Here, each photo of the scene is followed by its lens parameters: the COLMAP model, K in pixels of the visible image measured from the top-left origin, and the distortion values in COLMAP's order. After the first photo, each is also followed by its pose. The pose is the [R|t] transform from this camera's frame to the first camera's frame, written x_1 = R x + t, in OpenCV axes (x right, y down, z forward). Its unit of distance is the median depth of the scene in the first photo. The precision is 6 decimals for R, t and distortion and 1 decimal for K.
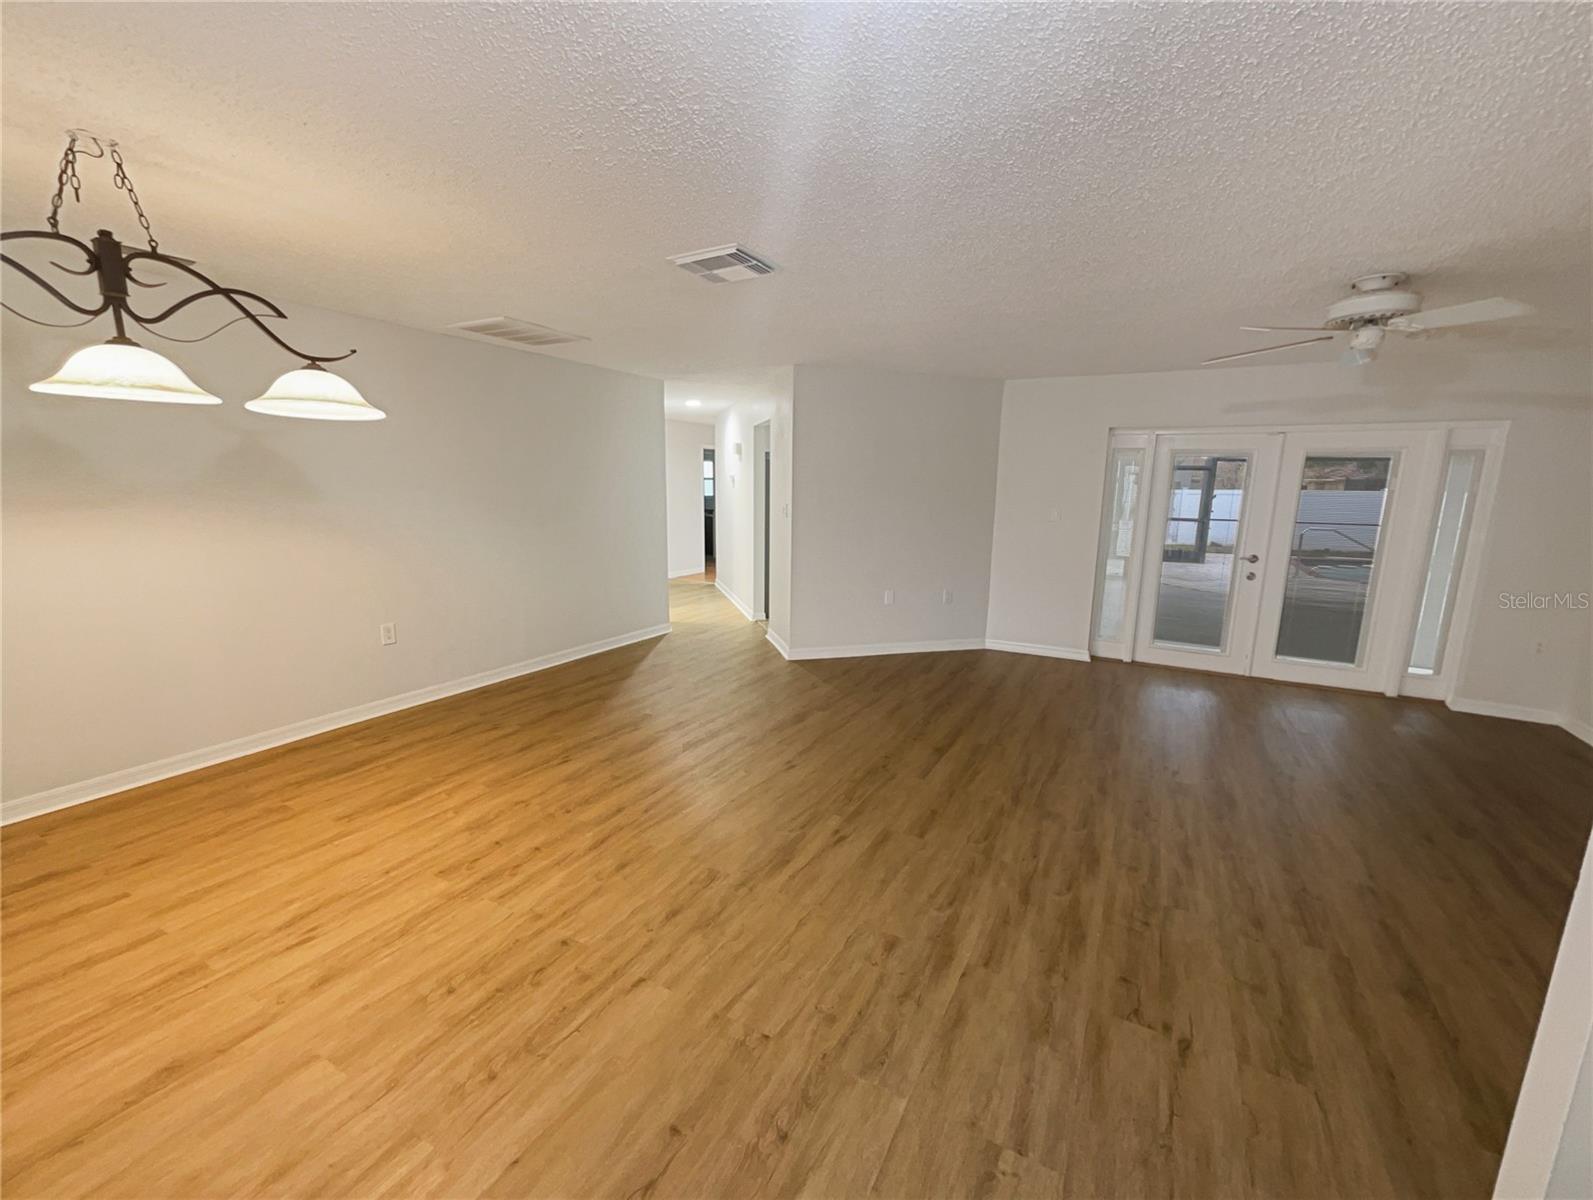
lens RADIAL K [[659.7, 0, 800.4], [0, 659.7, 603.7], [0, 0, 1]] dist [0.000118, -0.000086]
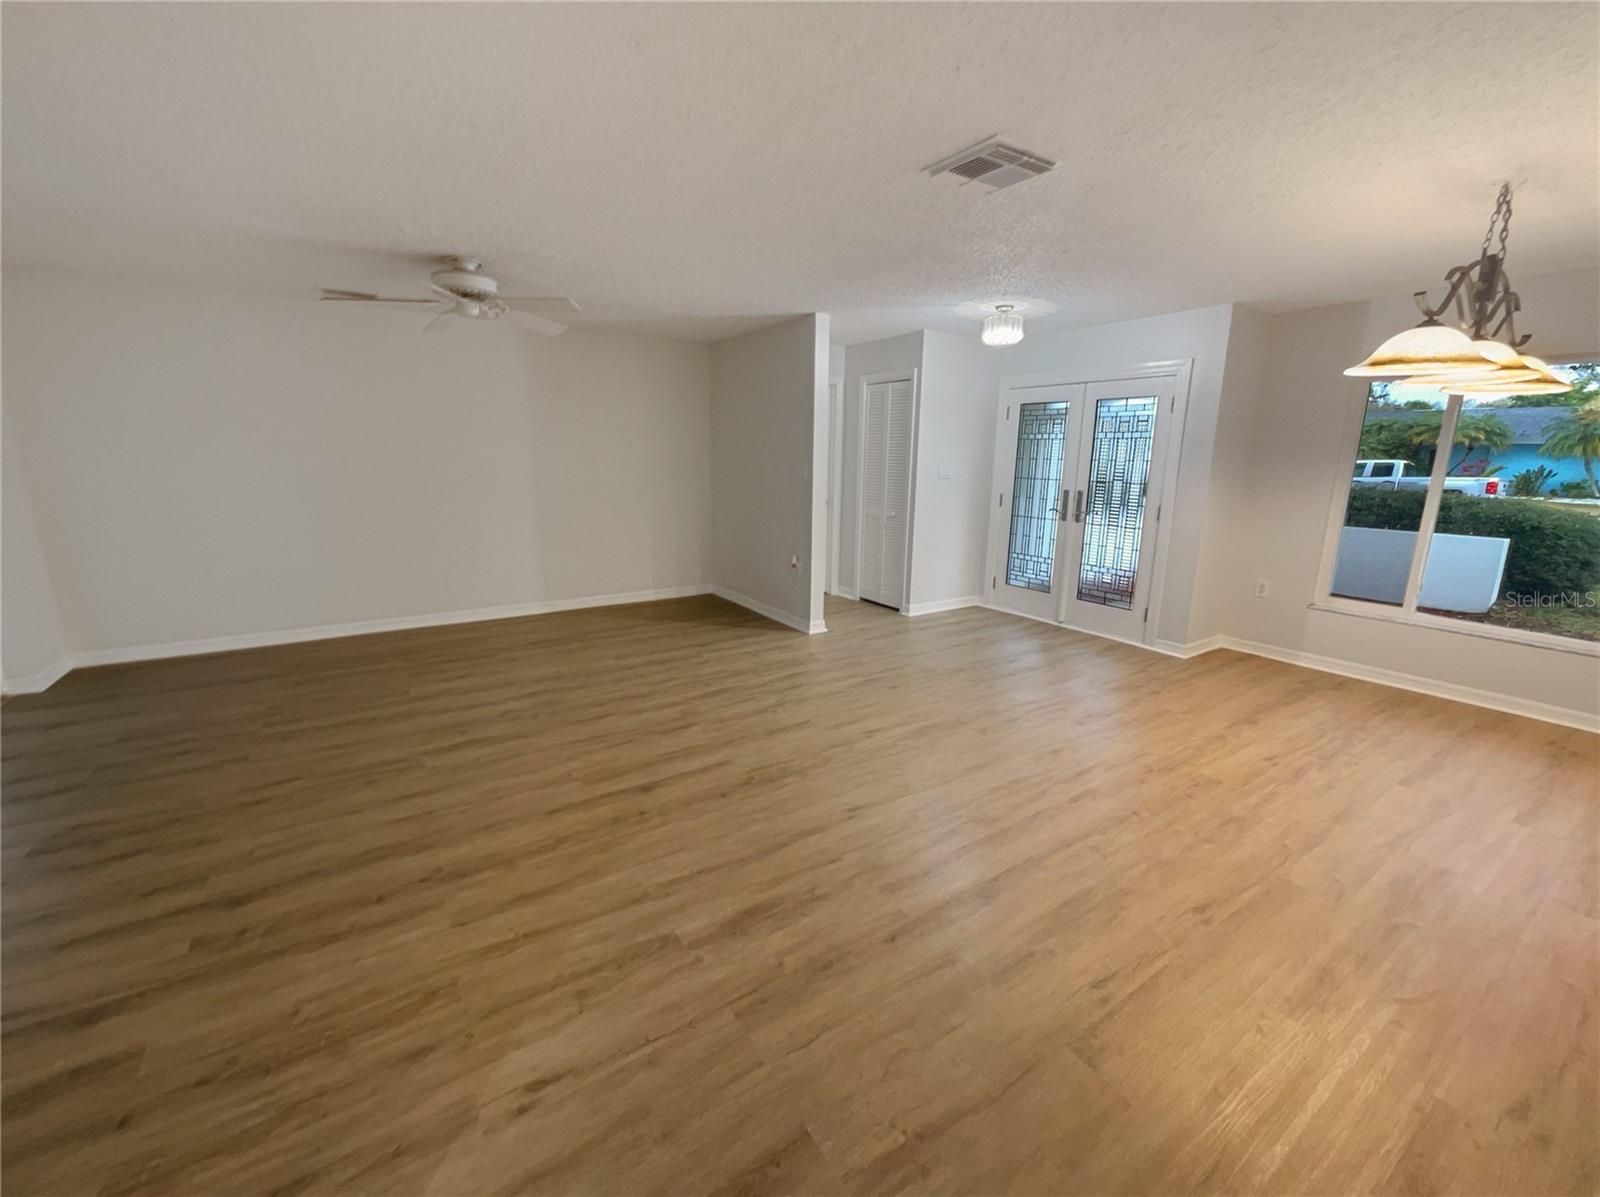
lens RADIAL K [[651.9, 0, 800.0], [0, 651.9, 598.5], [0, 0, 1]] dist [0.000346, 0.000250]
pose [[-0.881766, -0.130731, 0.453209, -0.339225], [0.057342, 0.923989, 0.378096, -0.335217], [-0.468189, 0.359380, -0.807246, 1.963978]]
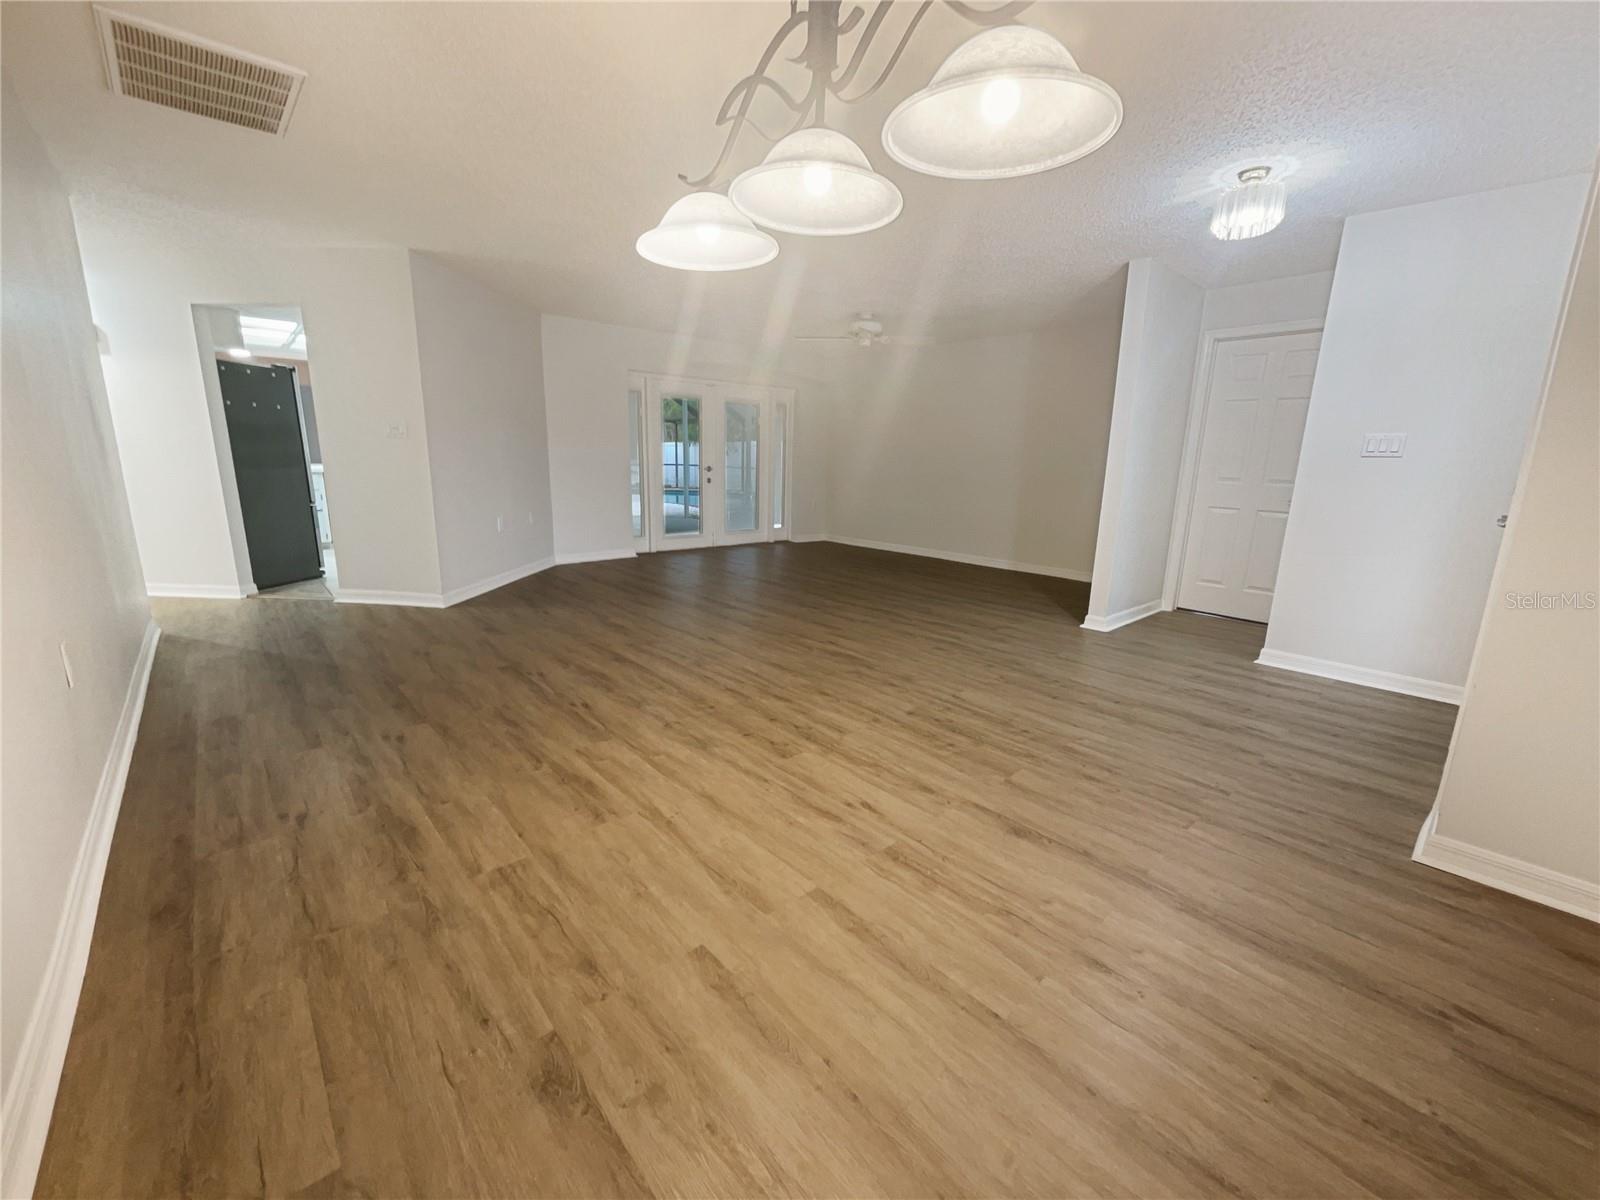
lens RADIAL K [[644.2, 0, 802.6], [0, 644.2, 596.4], [0, 0, 1]] dist [0.008152, 0.006922]
pose [[0.334139, -0.210291, 0.918765, -1.271668], [0.151163, 0.974130, 0.167988, 0.005494], [-0.930323, 0.082751, 0.357283, 0.545196]]
